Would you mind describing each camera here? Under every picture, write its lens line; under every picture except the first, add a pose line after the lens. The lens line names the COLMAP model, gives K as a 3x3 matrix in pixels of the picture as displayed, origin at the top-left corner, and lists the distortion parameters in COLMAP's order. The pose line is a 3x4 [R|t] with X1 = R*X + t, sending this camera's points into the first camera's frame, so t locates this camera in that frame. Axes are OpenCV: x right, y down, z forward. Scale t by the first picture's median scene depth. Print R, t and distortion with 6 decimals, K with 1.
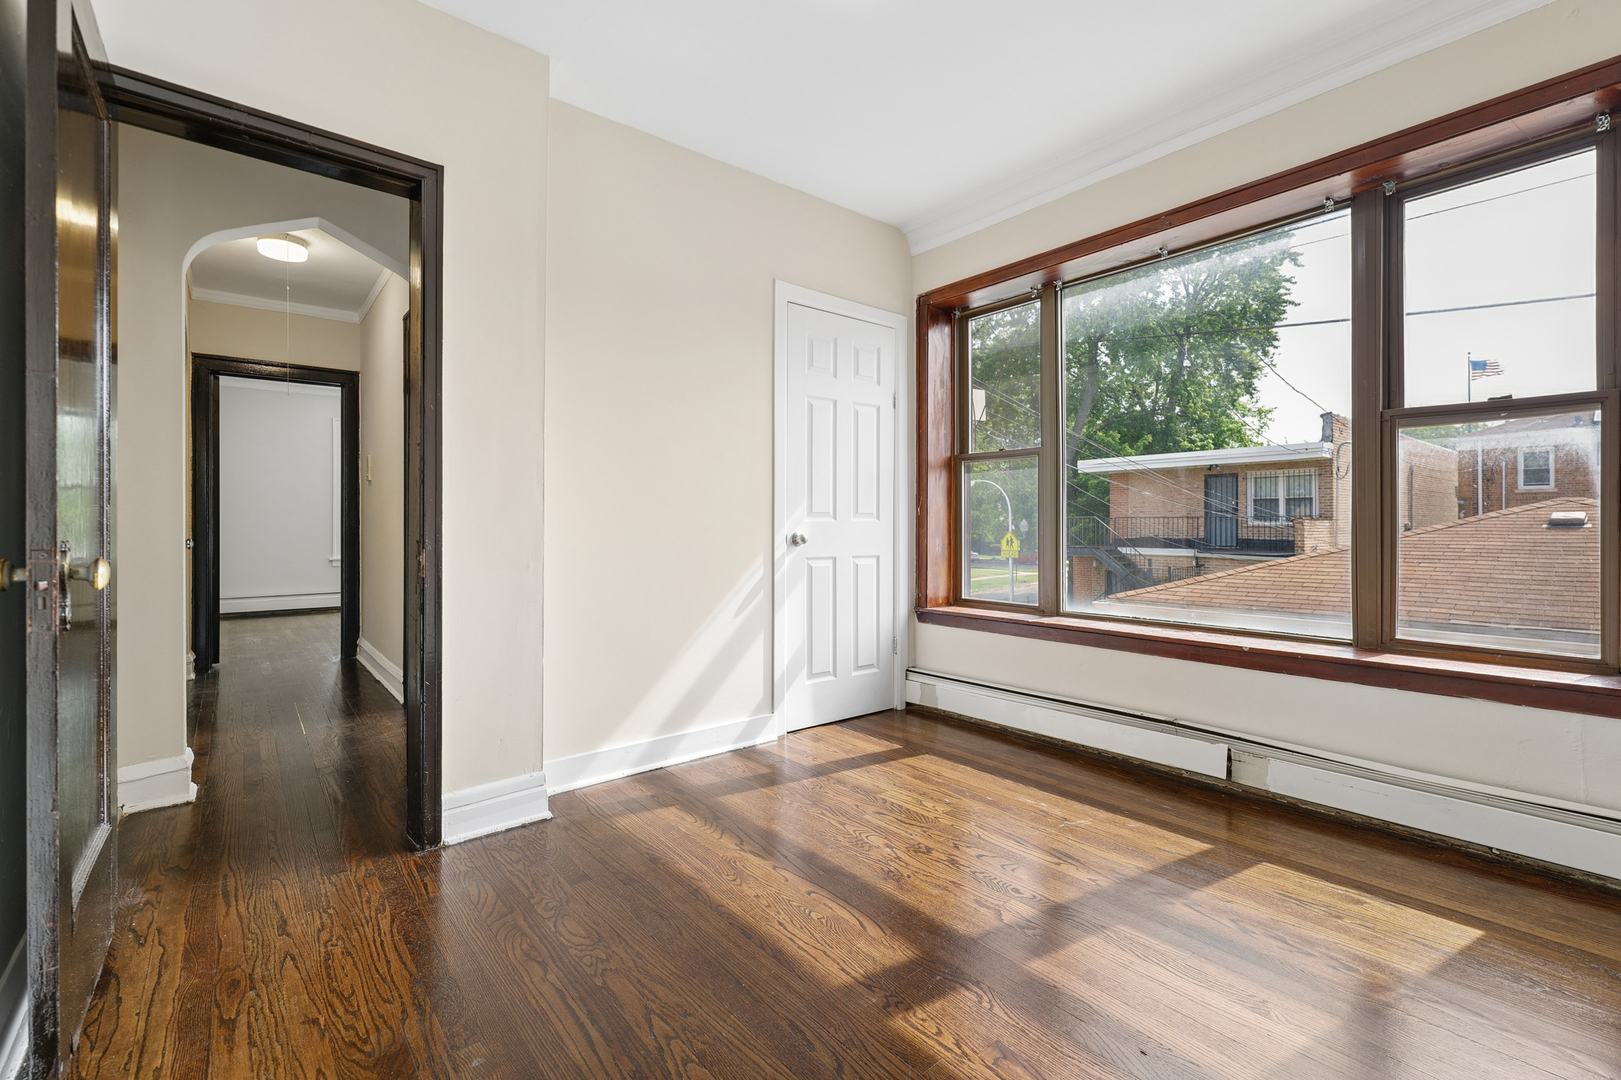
lens RADIAL K [[702.0, 0, 813.0], [0, 702.0, 534.0], [0, 0, 1]] dist [0.000354, -0.000065]
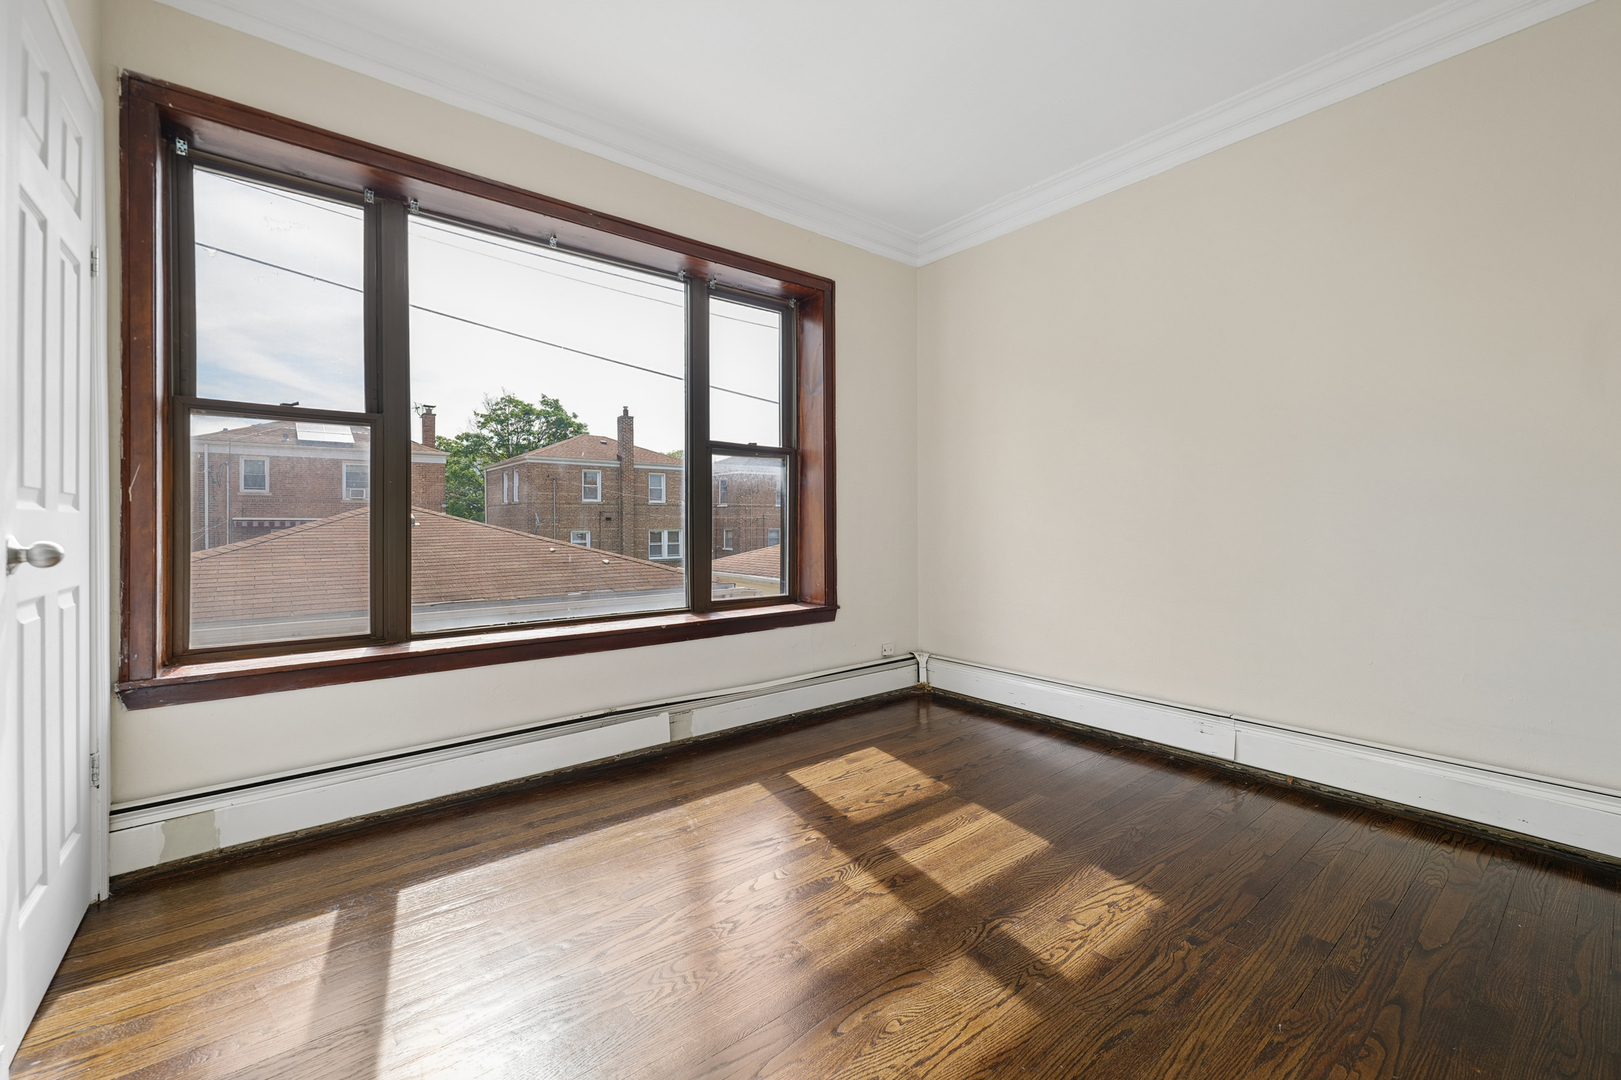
lens RADIAL K [[672.8, 0, 812.5], [0, 672.8, 527.1], [0, 0, 1]] dist [0.008033, -0.000100]
pose [[0.007253, -0.004118, 0.999965, -0.495333], [0.013569, 0.999900, 0.004019, -0.003662], [-0.999882, 0.013540, 0.007308, 0.728292]]
